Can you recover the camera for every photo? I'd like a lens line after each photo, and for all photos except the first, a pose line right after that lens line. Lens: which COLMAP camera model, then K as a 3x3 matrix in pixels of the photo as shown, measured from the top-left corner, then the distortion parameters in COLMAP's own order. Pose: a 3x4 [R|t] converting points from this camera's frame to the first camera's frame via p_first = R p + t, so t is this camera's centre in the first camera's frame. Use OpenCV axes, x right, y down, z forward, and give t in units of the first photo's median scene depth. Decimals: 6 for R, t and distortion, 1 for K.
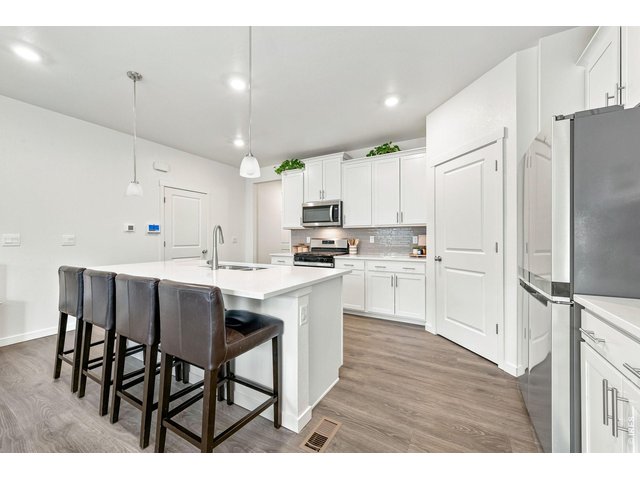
lens RADIAL K [[253.6, 0, 319.8], [0, 253.6, 238.4], [0, 0, 1]] dist [-0.001505, -0.000413]
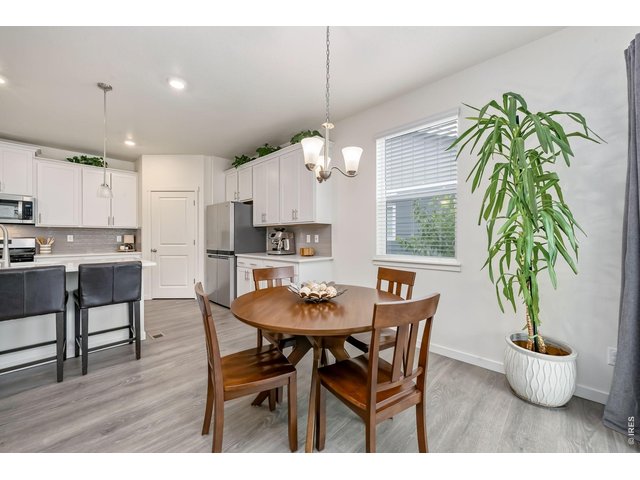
lens RADIAL K [[253.6, 0, 317.9], [0, 253.6, 240.1], [0, 0, 1]] dist [-0.001505, -0.000413]
pose [[0.236056, -0.006583, 0.971717, -0.631649], [-0.000157, 0.999977, 0.006813, 0.003339], [-0.971740, -0.001760, 0.236049, -0.279015]]
